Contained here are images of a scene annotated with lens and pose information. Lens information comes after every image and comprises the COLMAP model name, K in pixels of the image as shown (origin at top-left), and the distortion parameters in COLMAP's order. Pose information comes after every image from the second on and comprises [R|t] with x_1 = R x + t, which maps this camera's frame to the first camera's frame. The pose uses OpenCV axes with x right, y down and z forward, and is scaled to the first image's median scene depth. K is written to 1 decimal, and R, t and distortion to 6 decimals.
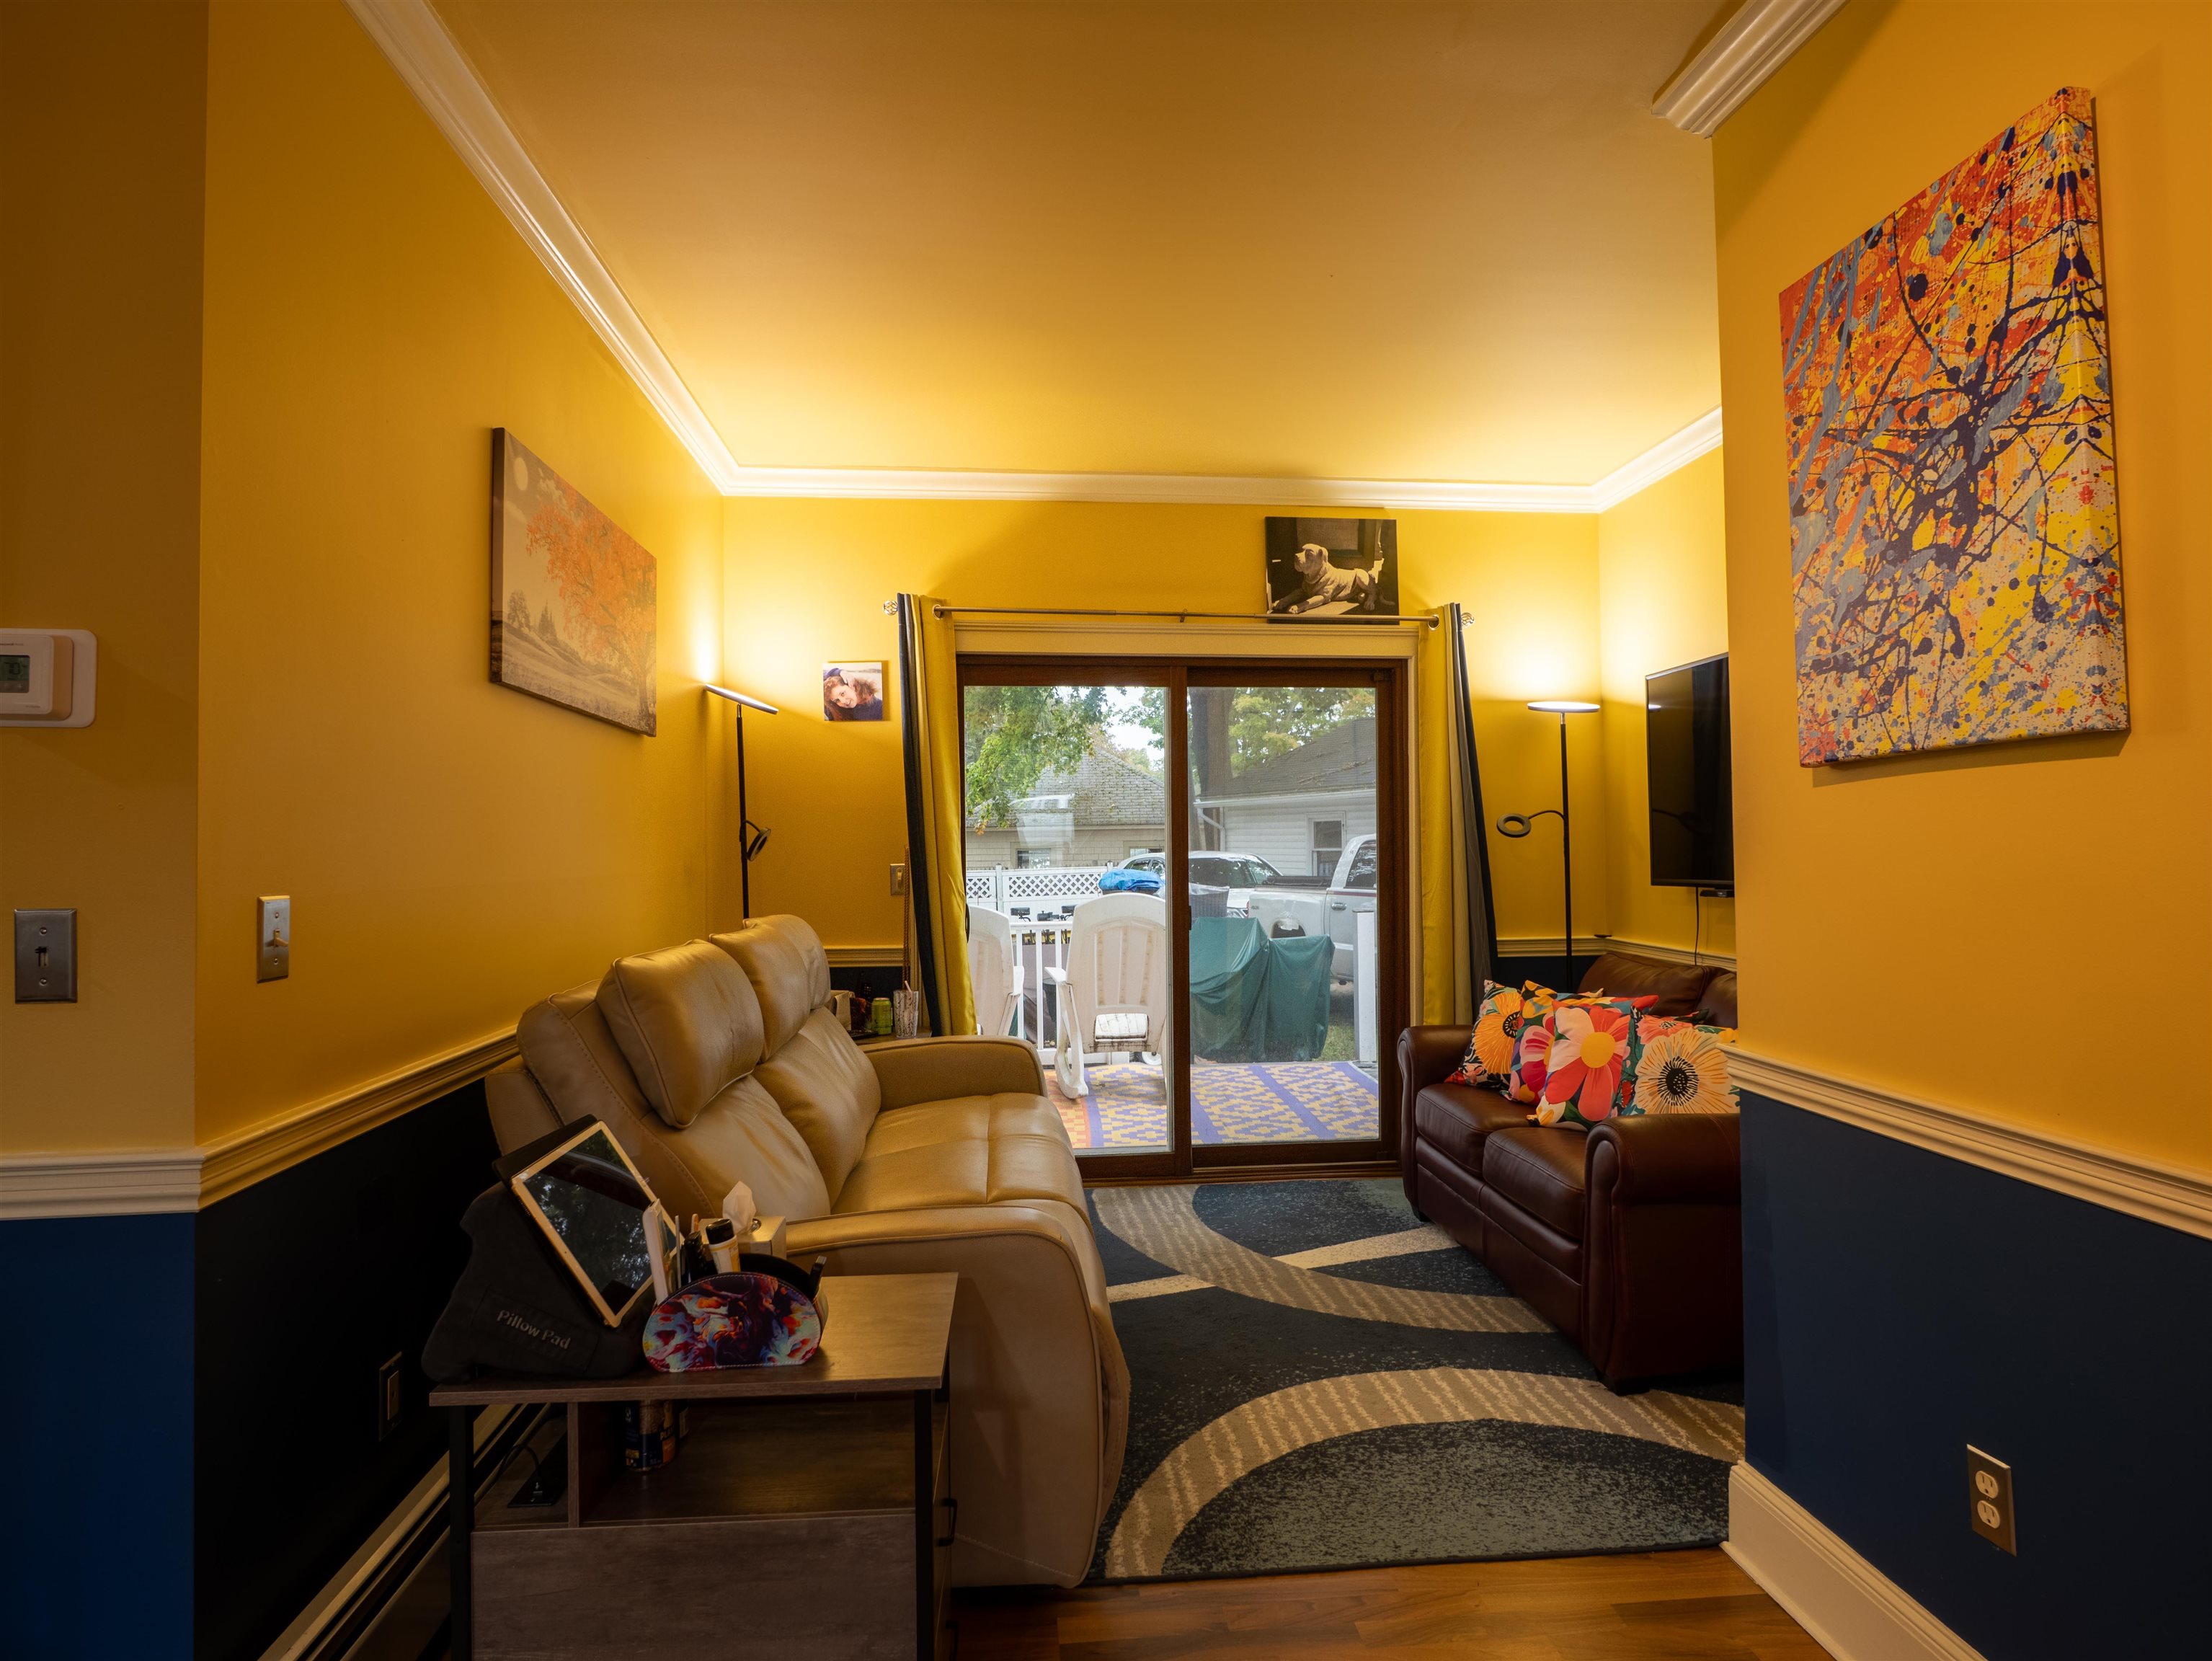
lens RADIAL K [[1188.2, 0, 1116.9], [0, 1188.2, 821.4], [0, 0, 1]] dist [-0.013261, 0.002315]
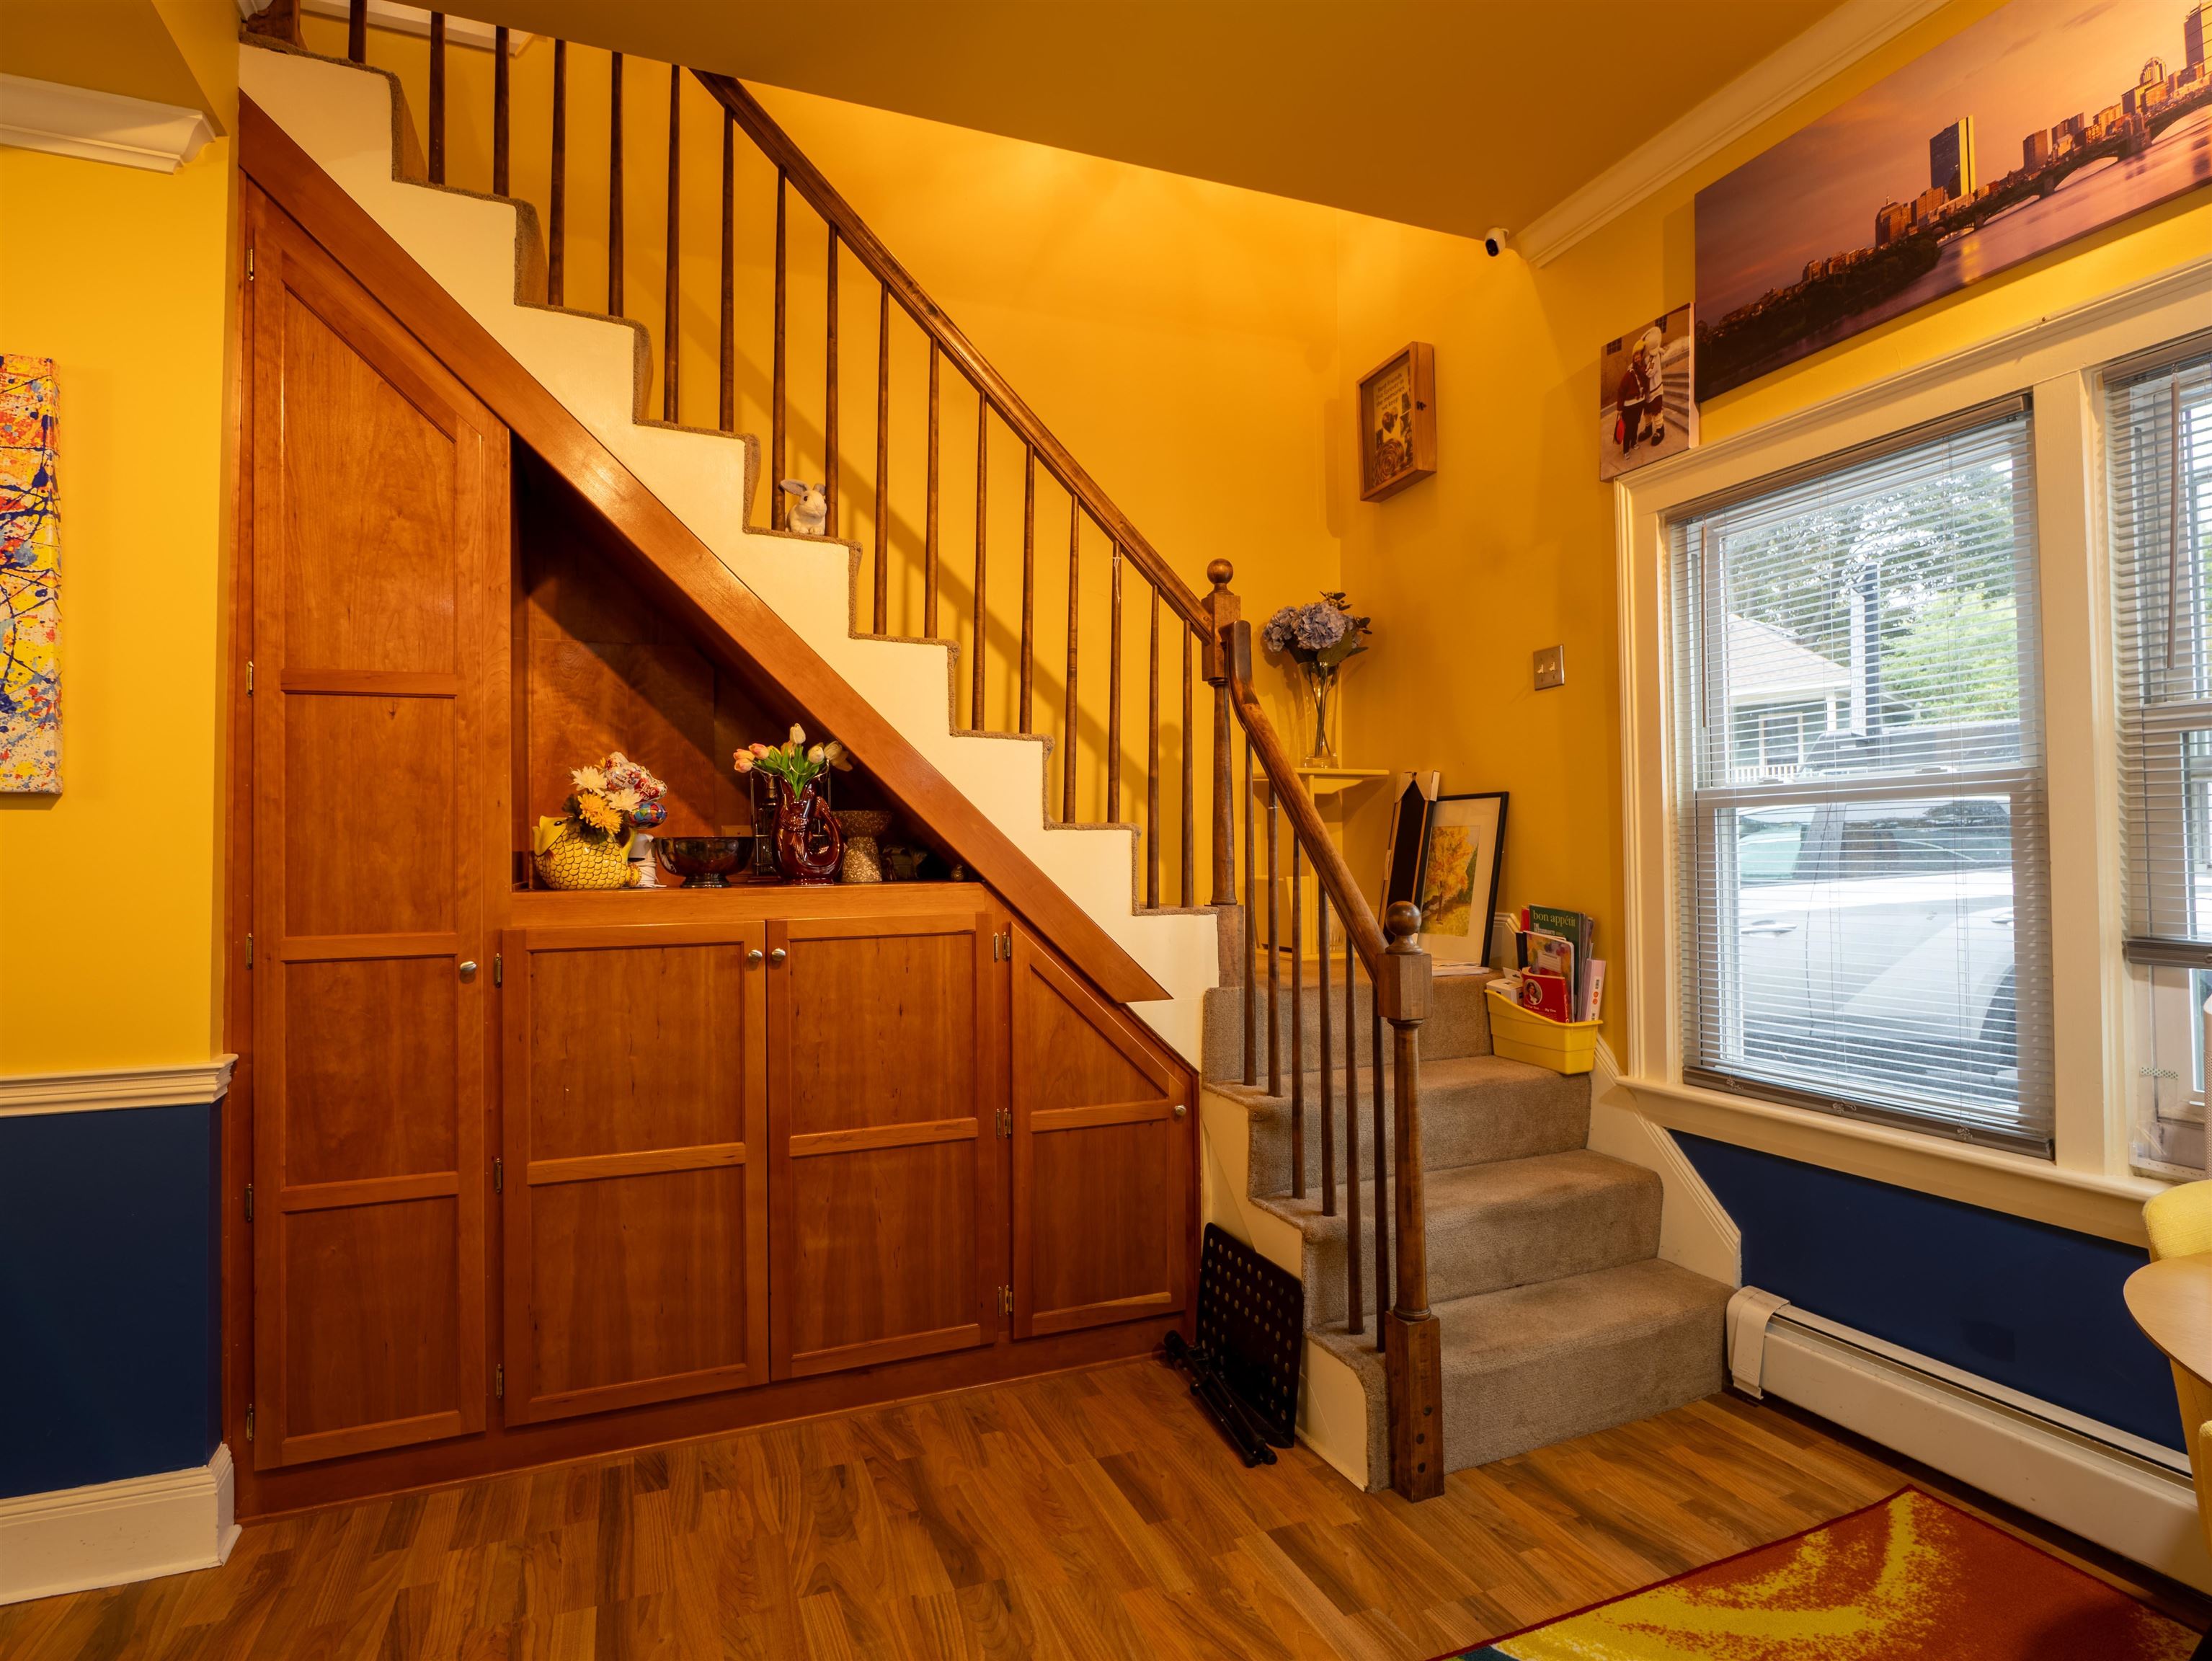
lens RADIAL K [[1188.2, 0, 1103.4], [0, 1188.2, 826.7], [0, 0, 1]] dist [-0.013261, 0.002315]
pose [[-0.273780, 0.032158, 0.961255, -0.369234], [-0.012012, 0.999249, -0.036850, 0.001945], [-0.961717, -0.021635, -0.273188, 0.043780]]
